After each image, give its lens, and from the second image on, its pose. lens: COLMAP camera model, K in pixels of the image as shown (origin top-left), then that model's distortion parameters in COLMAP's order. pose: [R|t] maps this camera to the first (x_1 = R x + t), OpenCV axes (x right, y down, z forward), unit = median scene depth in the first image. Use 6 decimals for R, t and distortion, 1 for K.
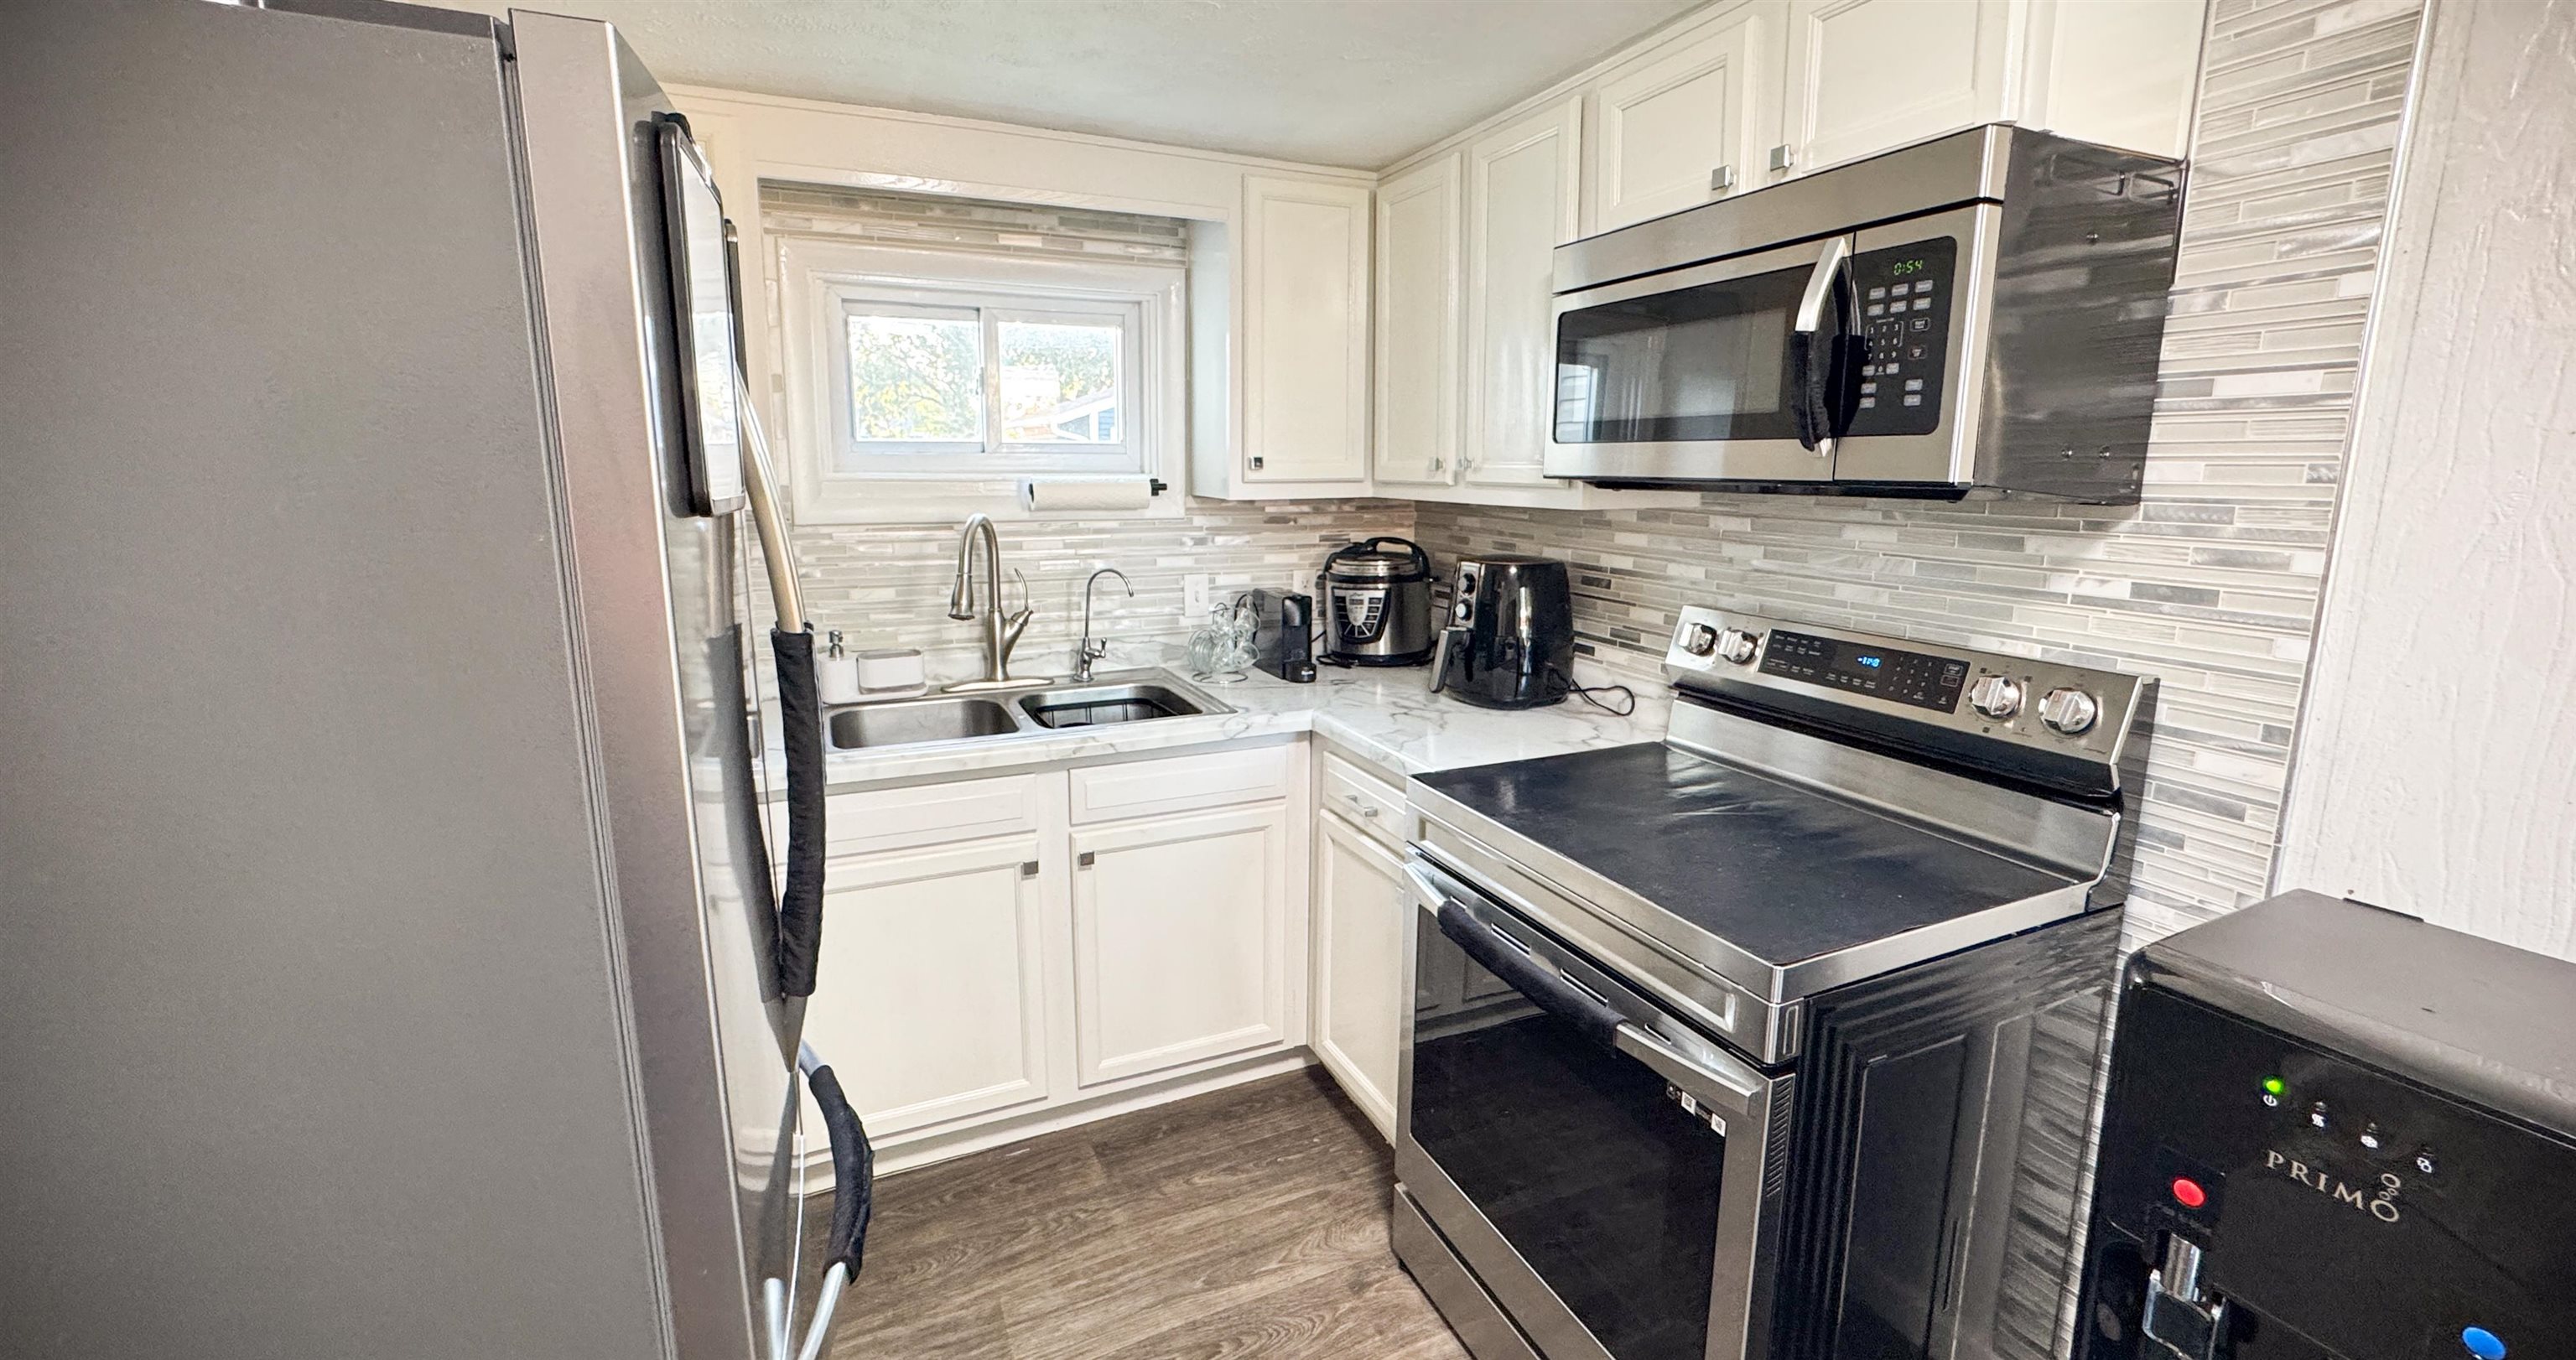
lens RADIAL K [[1031.3, 0, 1304.1], [0, 1031.3, 637.5], [0, 0, 1]] dist [-0.010595, 0.001898]
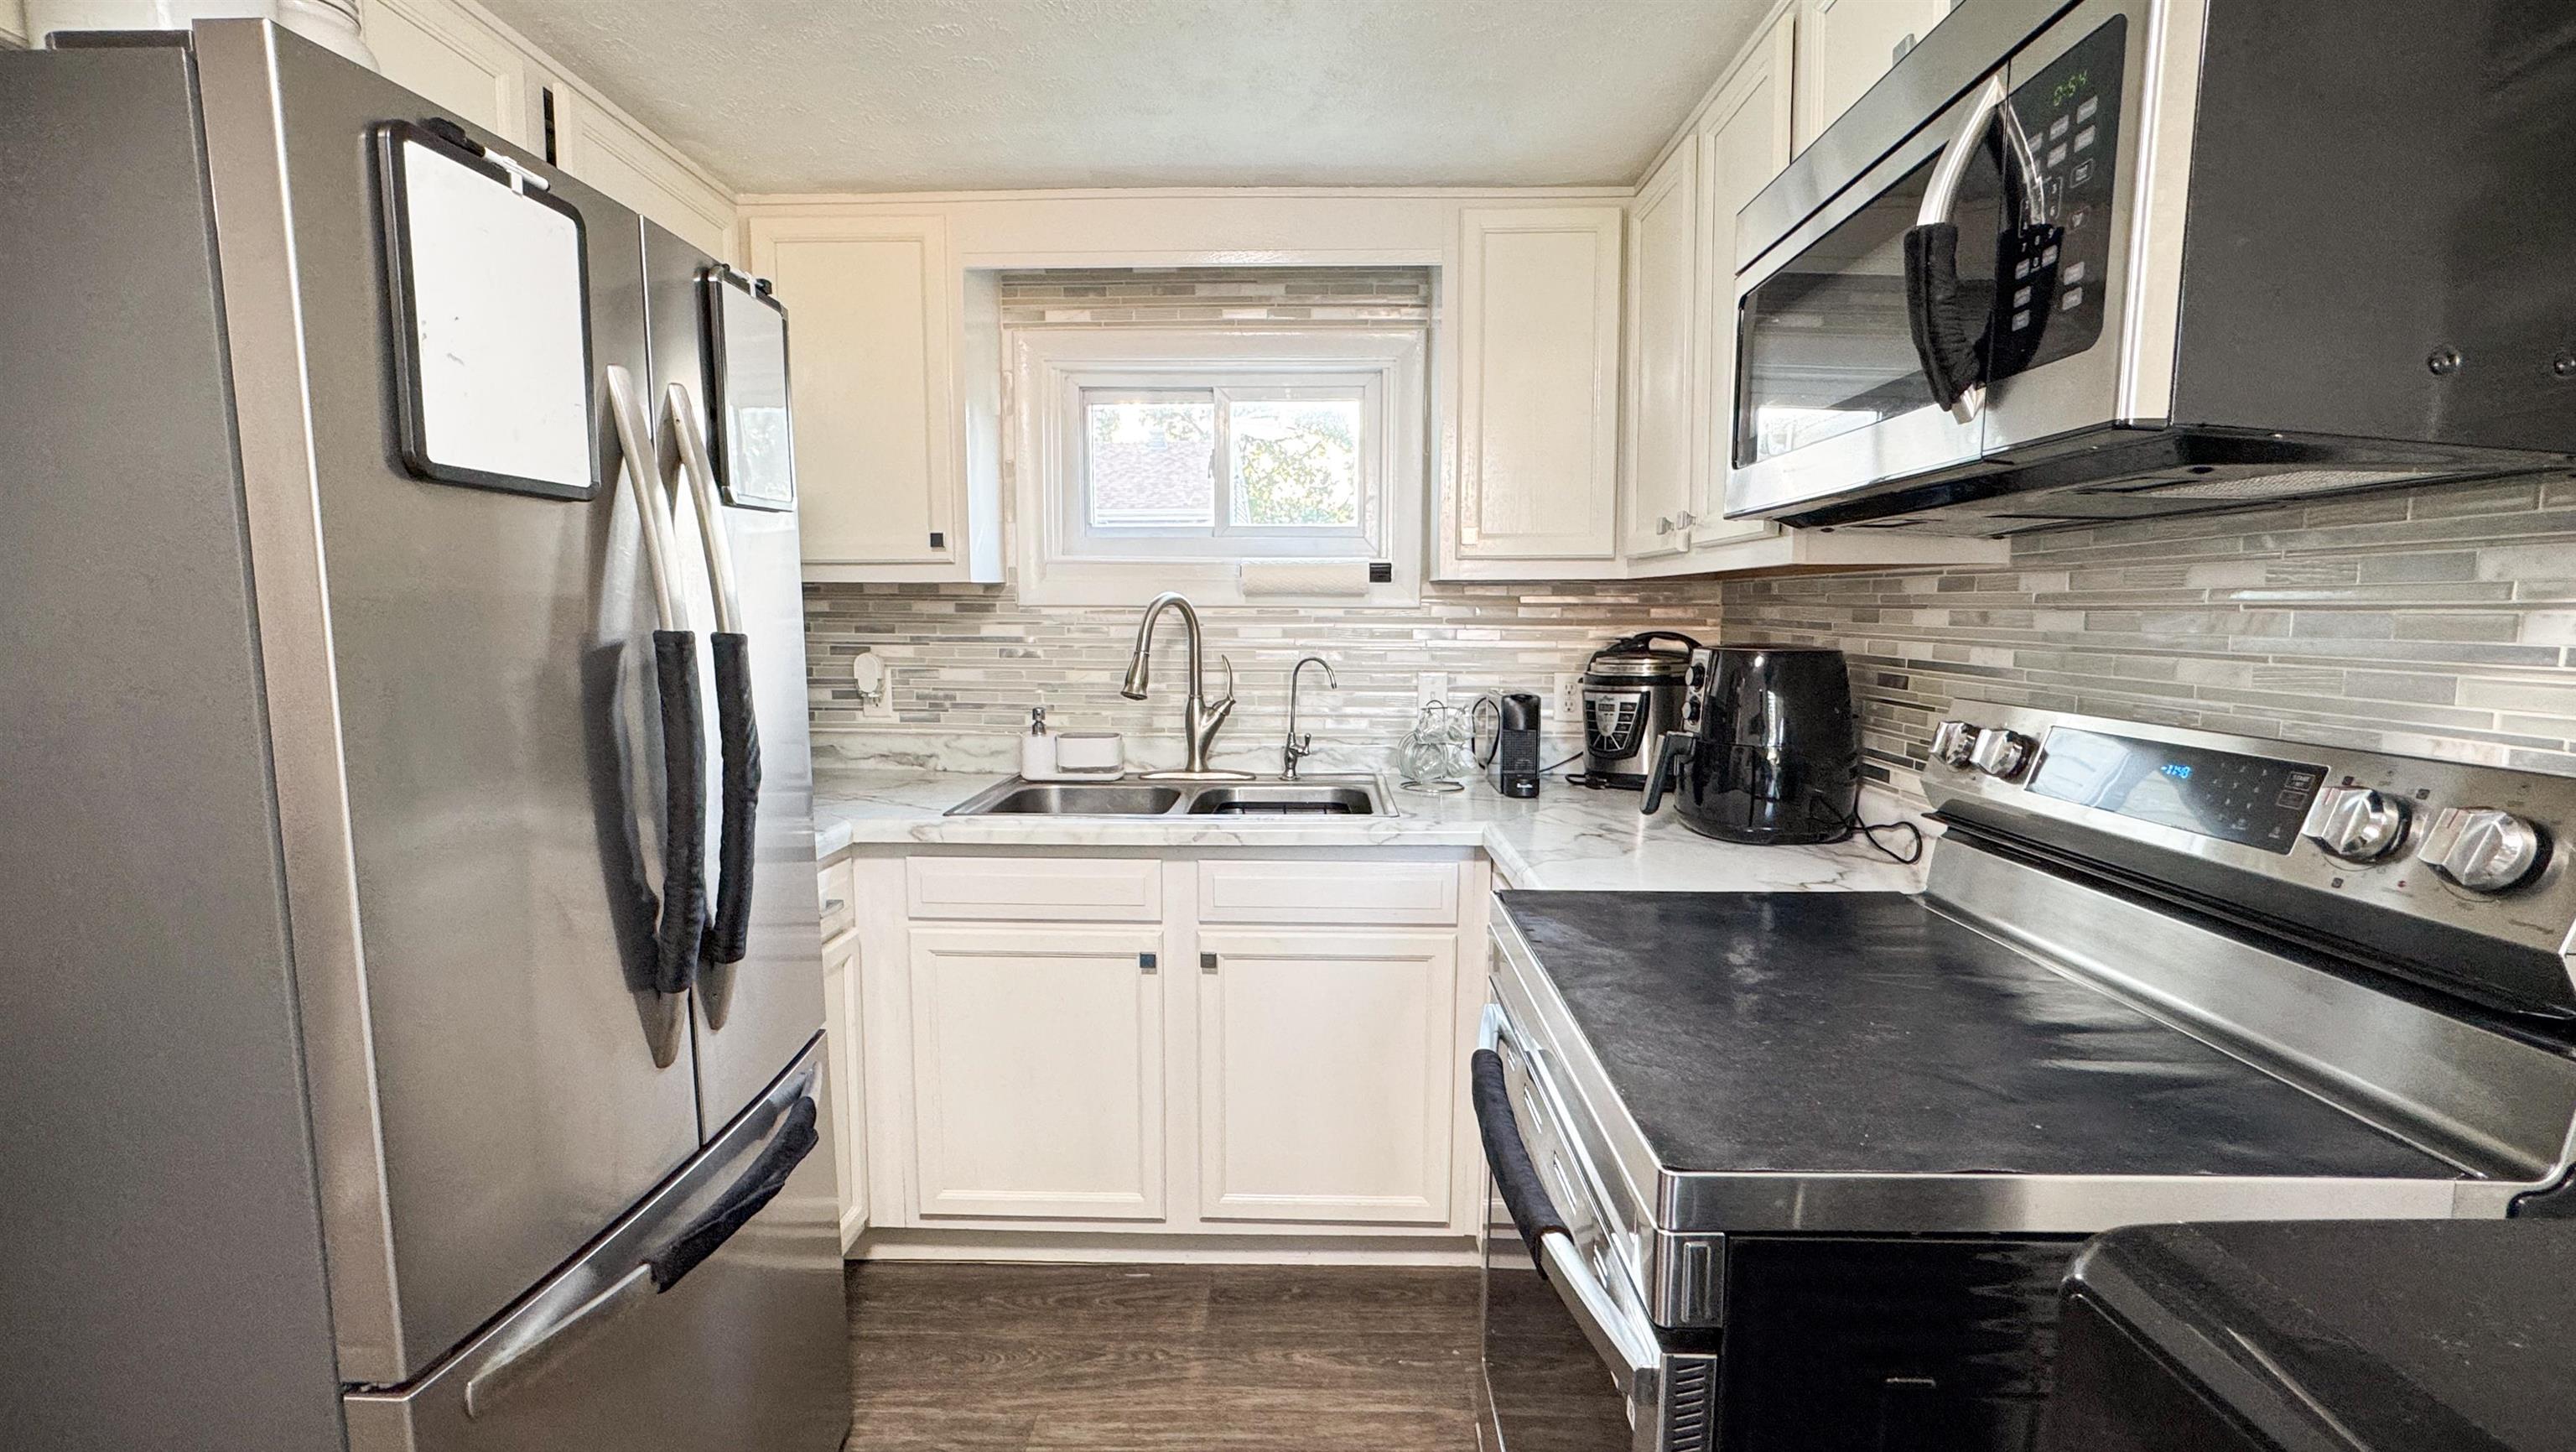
lens RADIAL K [[1113.3, 0, 1299.3], [0, 1113.3, 727.9], [0, 0, 1]] dist [-0.005152, 0.003263]
pose [[0.902851, 0.043302, -0.427767, 0.312690], [-0.068415, 0.996708, -0.043503, 0.054470], [0.424475, 0.068543, 0.902842, 0.151602]]
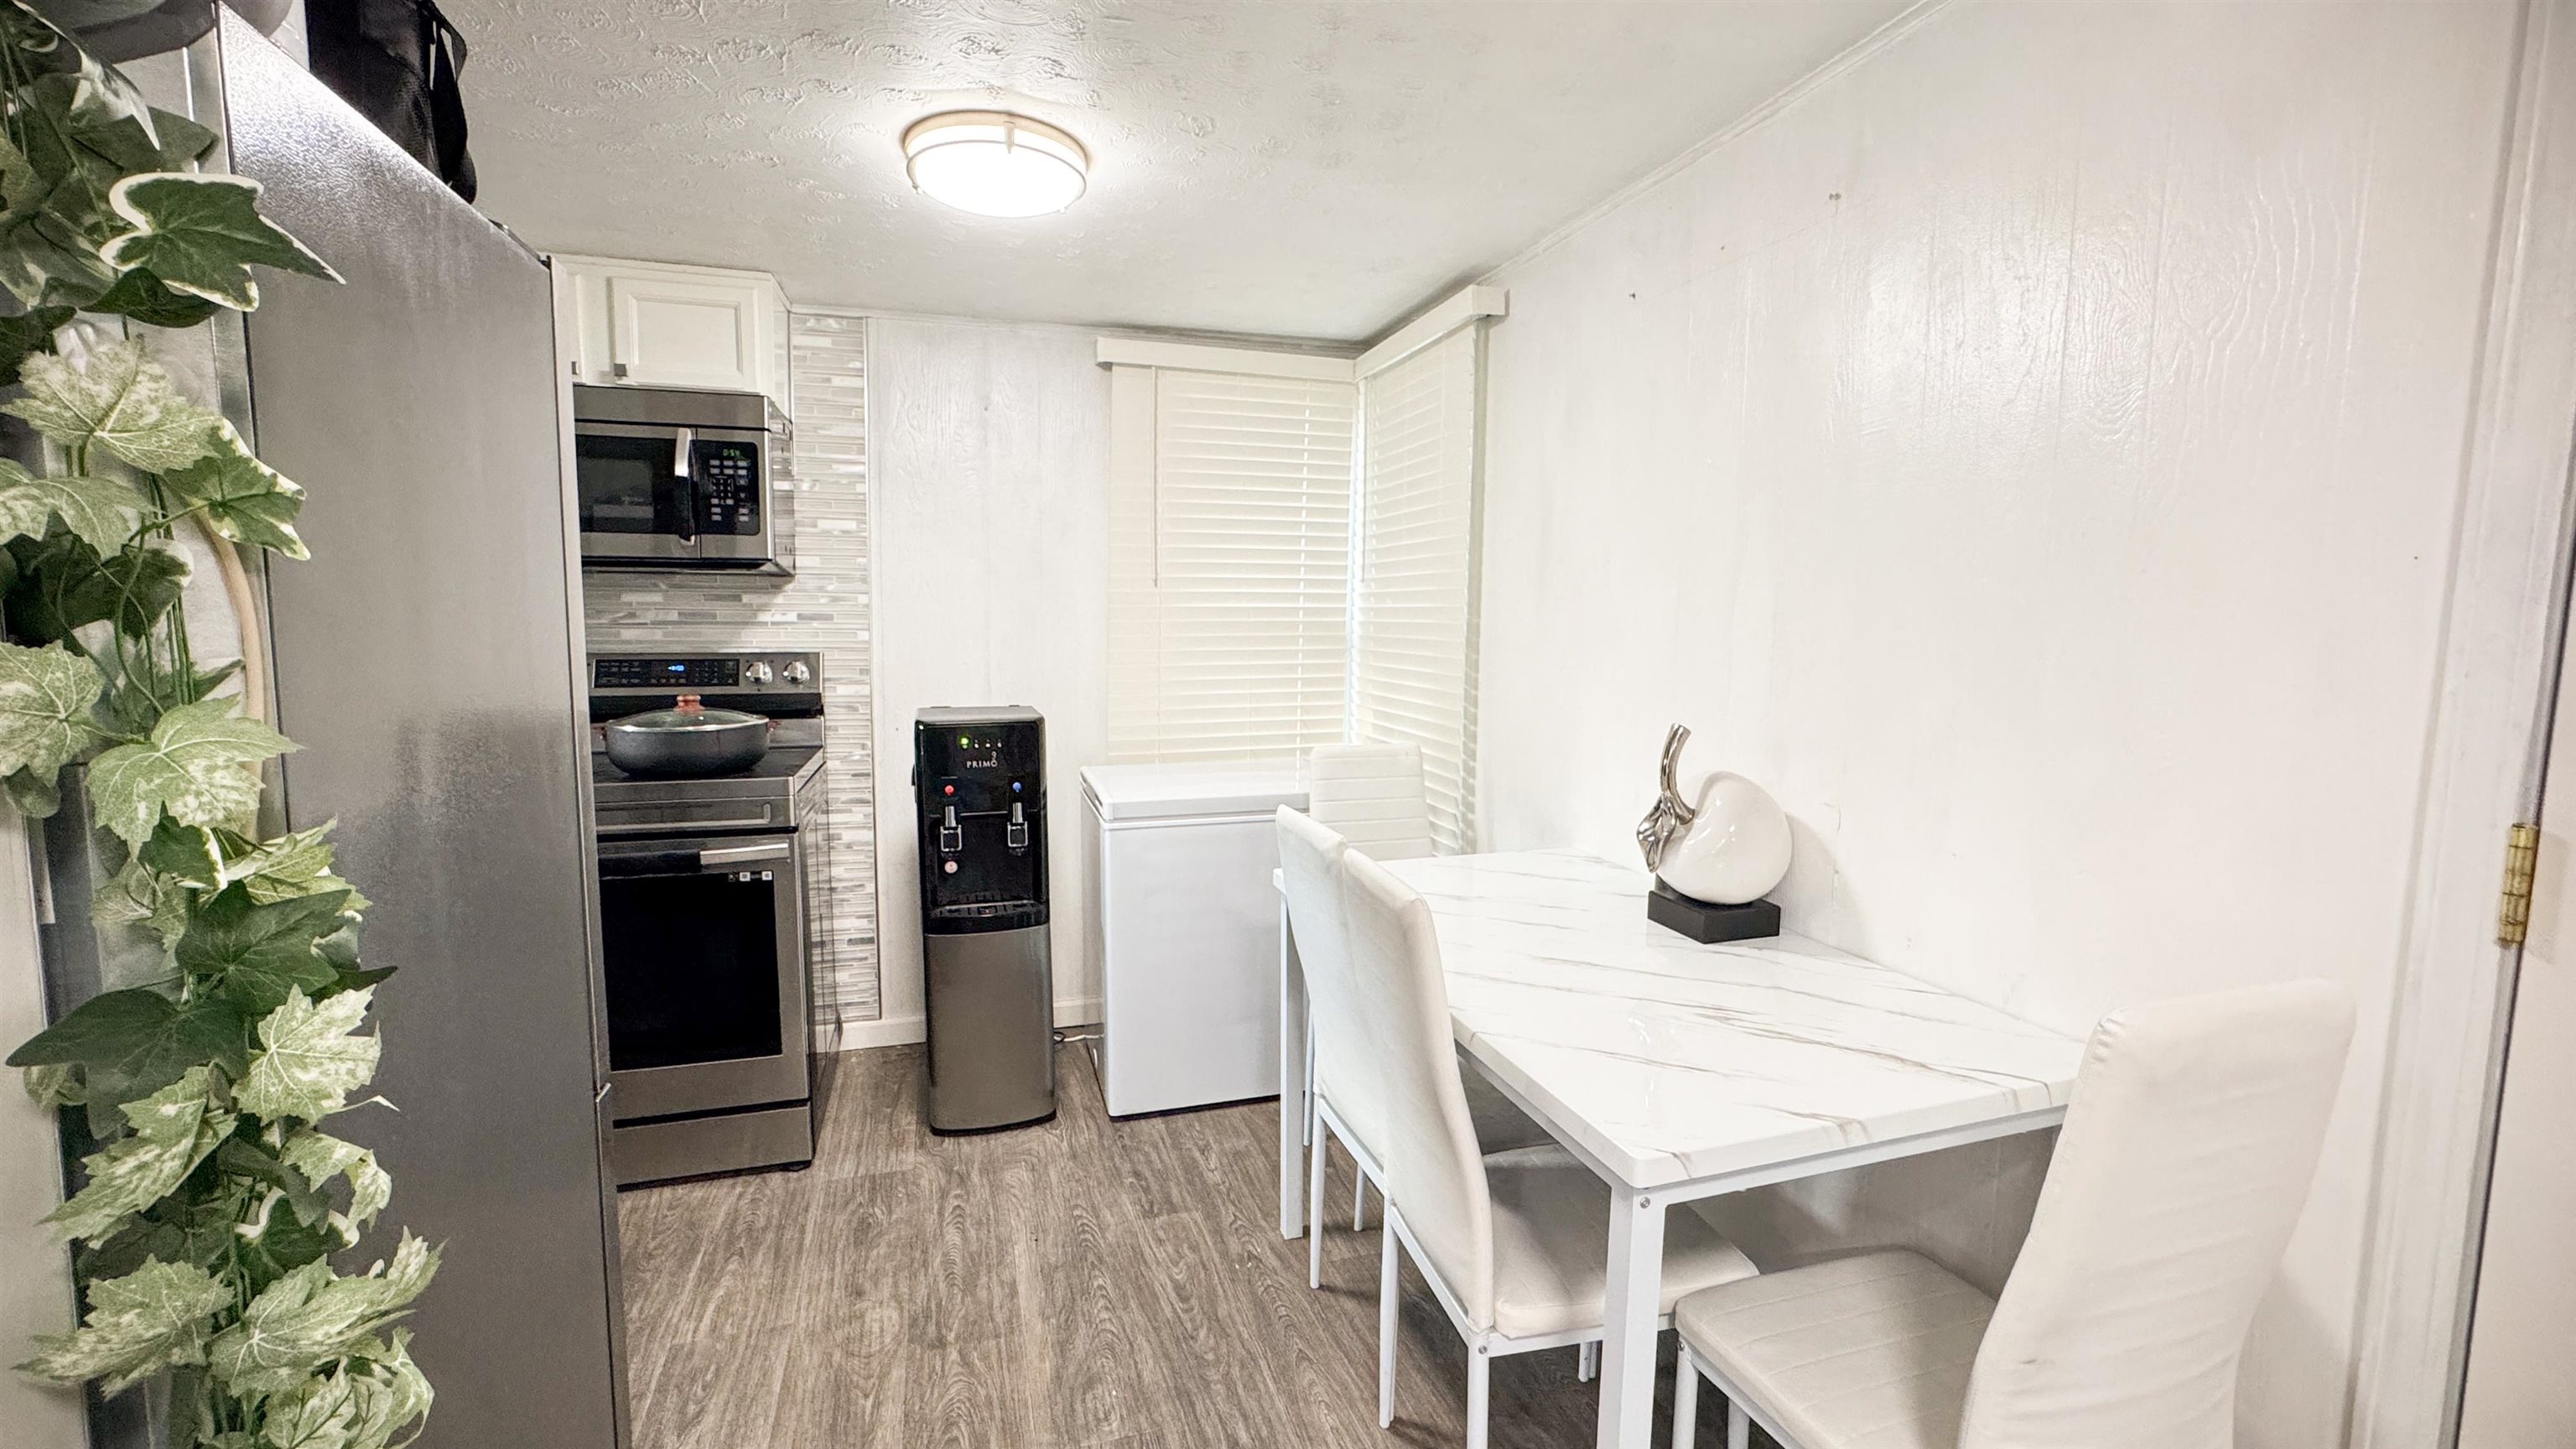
lens RADIAL K [[1027.8, 0, 1265.8], [0, 1027.8, 726.5], [0, 0, 1]] dist [-0.028863, 0.001626]
pose [[0.140088, -0.108034, 0.984228, -0.861741], [0.152409, 0.984536, 0.086375, 0.105810], [-0.978339, 0.137905, 0.154387, -0.179132]]
